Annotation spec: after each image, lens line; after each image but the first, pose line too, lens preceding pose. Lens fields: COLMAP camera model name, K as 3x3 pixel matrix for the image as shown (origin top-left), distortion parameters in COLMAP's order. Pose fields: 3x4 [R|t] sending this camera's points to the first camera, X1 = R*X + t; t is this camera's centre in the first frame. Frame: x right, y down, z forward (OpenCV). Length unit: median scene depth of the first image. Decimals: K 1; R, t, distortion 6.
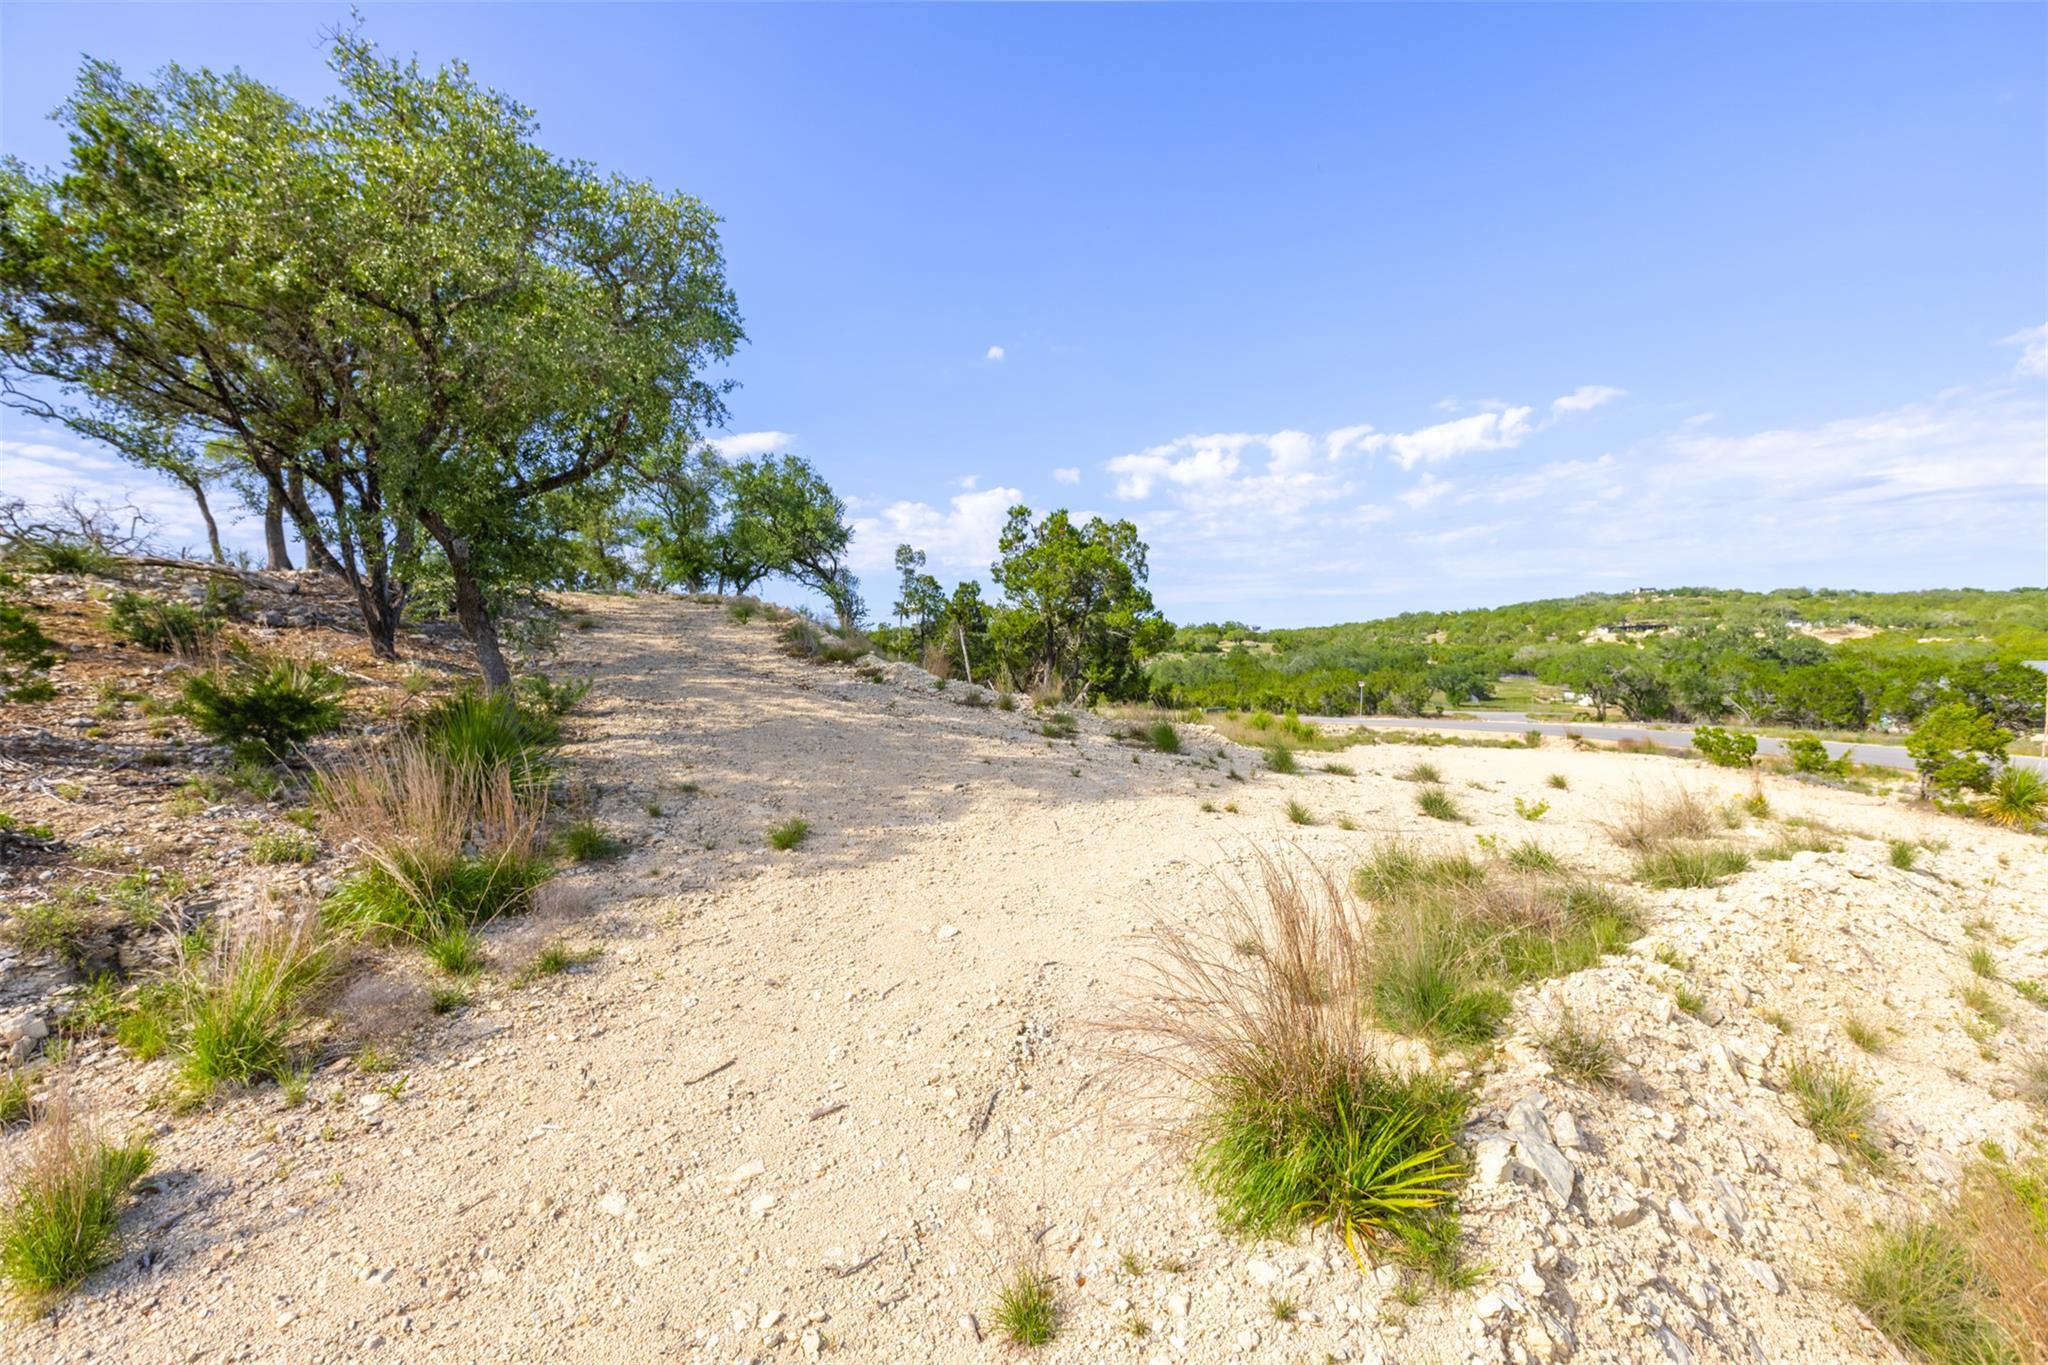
lens RADIAL K [[930.5, 0, 1030.3], [0, 930.5, 686.6], [0, 0, 1]] dist [0.003875, -0.002225]
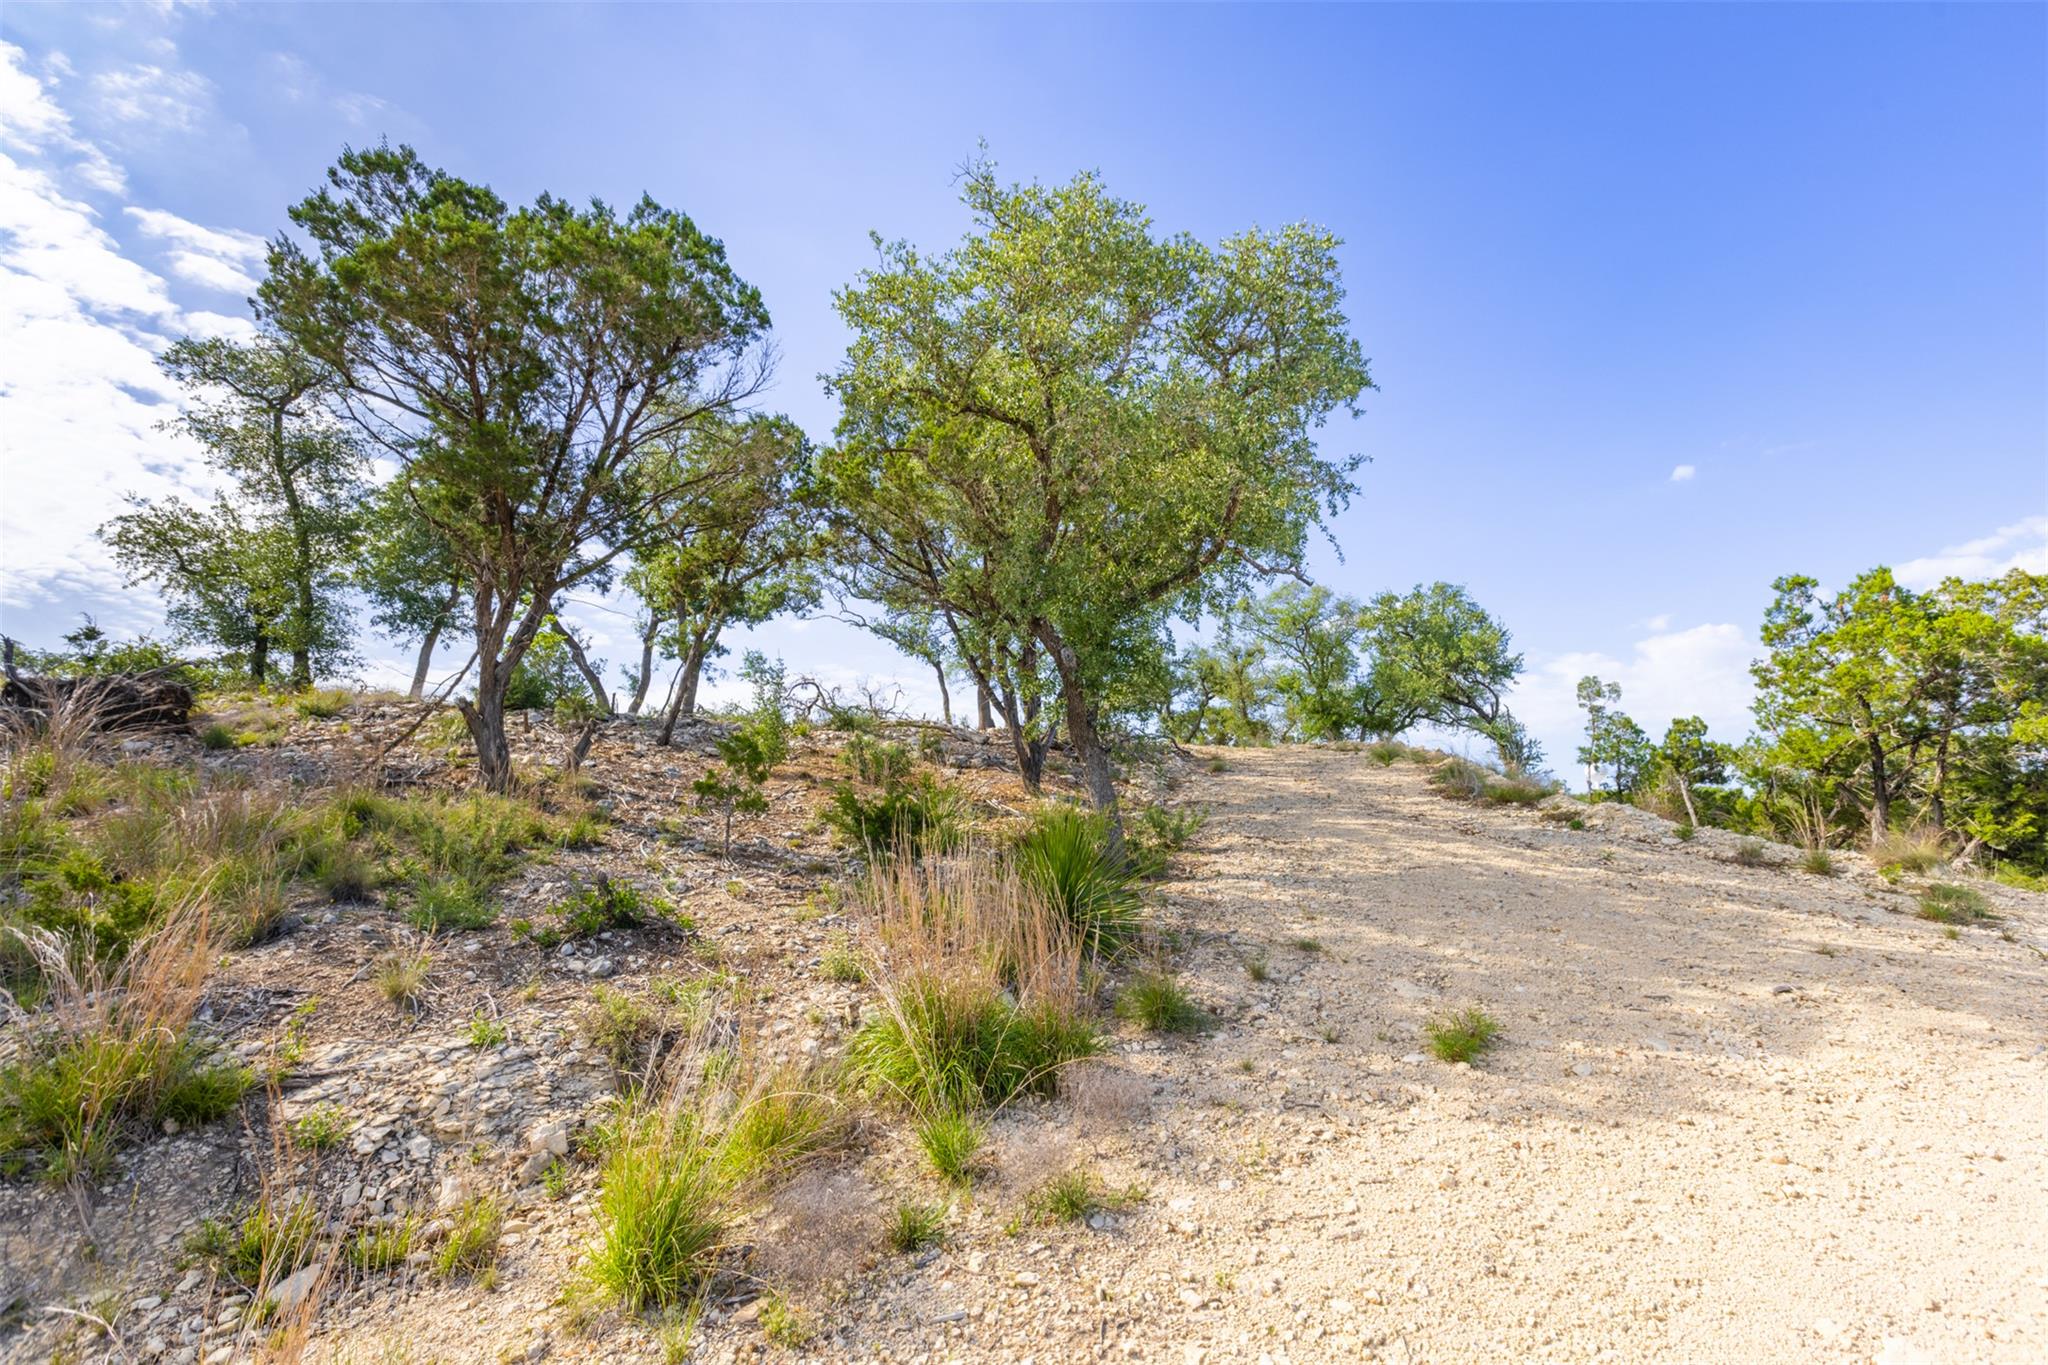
lens RADIAL K [[930.5, 0, 1032.5], [0, 930.5, 671.2], [0, 0, 1]] dist [0.003875, -0.002225]
pose [[0.788147, -0.084263, -0.609691, -0.057323], [-0.037482, 0.982175, -0.184196, 0.030171], [0.614344, 0.168026, 0.770940, 0.204463]]
